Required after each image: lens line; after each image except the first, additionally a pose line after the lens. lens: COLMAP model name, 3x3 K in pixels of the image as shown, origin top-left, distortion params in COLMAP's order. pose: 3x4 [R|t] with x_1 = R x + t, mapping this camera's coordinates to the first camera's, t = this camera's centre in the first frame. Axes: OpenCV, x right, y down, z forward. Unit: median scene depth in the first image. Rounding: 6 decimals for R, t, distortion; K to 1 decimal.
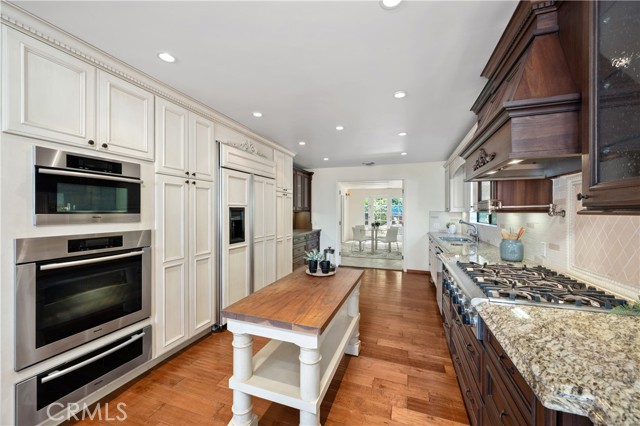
lens RADIAL K [[252.7, 0, 319.6], [0, 252.7, 211.8], [0, 0, 1]] dist [0.000479, -0.000069]
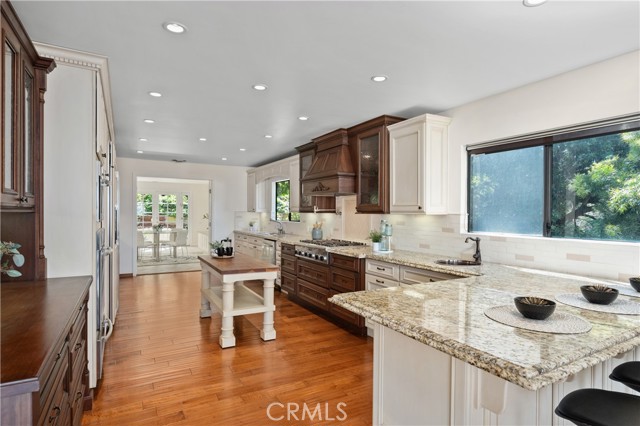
lens RADIAL K [[356.2, 0, 320.5], [0, 356.2, 214.4], [0, 0, 1]] dist [-0.003619, -0.001099]
pose [[0.666537, 0.003724, 0.745463, -1.060285], [-0.009130, 0.999953, 0.003168, 0.004017], [-0.745416, -0.008918, 0.666539, -0.670124]]
